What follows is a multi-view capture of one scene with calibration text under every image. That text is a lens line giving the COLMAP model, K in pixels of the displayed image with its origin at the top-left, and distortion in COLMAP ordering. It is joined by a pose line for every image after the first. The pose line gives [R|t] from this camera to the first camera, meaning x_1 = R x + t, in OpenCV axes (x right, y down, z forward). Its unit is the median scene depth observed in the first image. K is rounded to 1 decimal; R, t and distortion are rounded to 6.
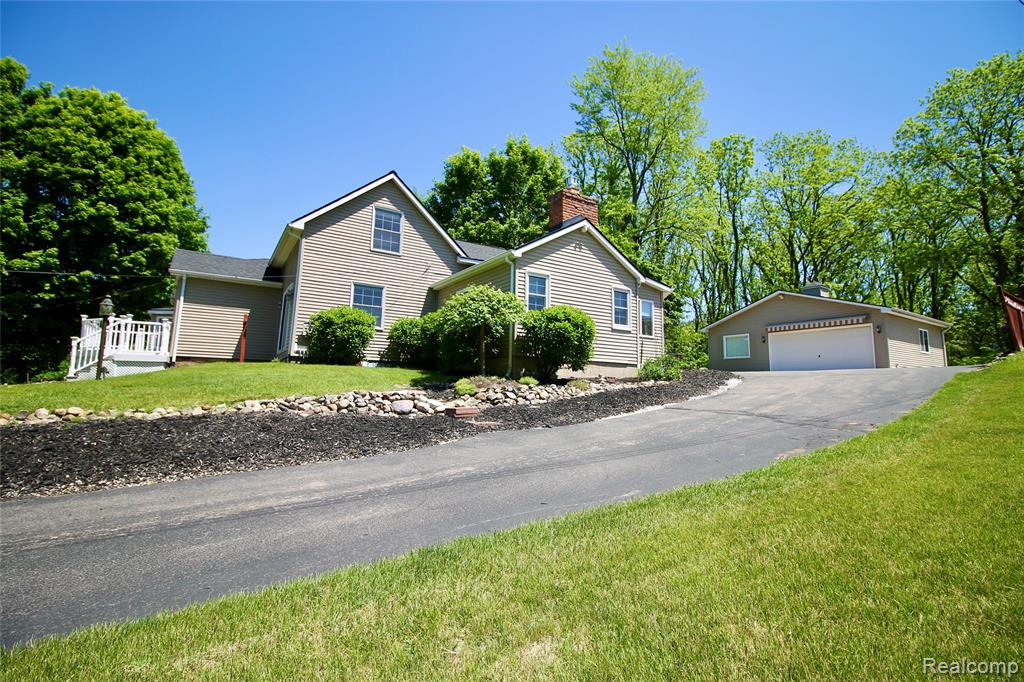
lens RADIAL K [[480.4, 0, 514.2], [0, 480.4, 338.6], [0, 0, 1]] dist [-0.002167, -0.000375]
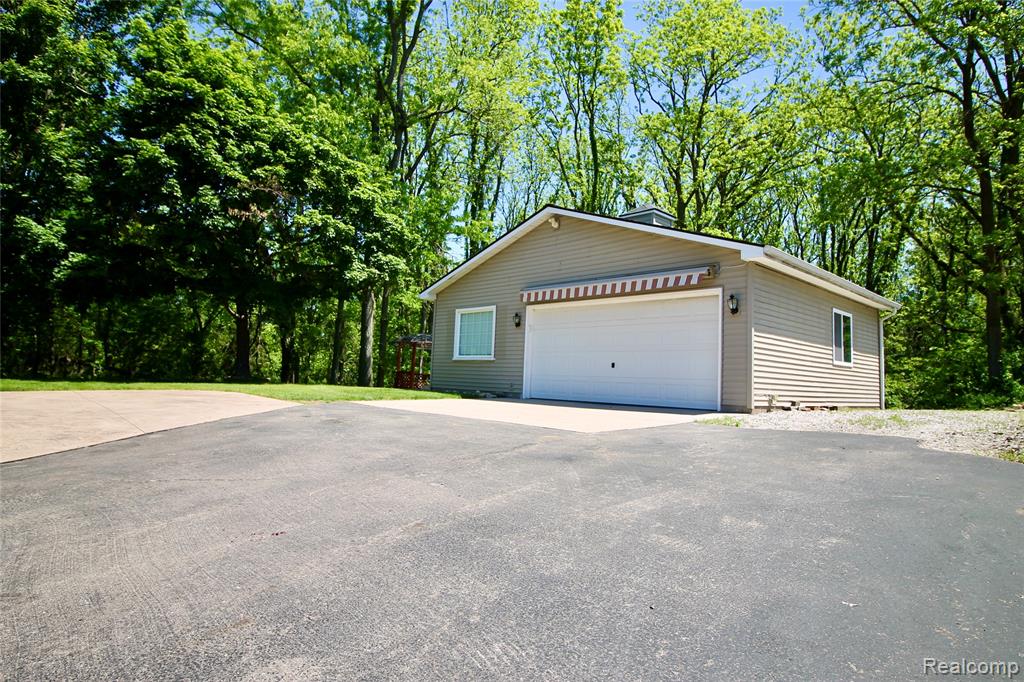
lens RADIAL K [[589.8, 0, 513.4], [0, 589.8, 338.1], [0, 0, 1]] dist [0.003993, 0.000476]
pose [[0.983369, 0.040740, 0.176988, 0.432628], [-0.047525, 0.998282, 0.034266, -0.000342], [-0.175288, -0.042107, 0.983616, 0.485508]]
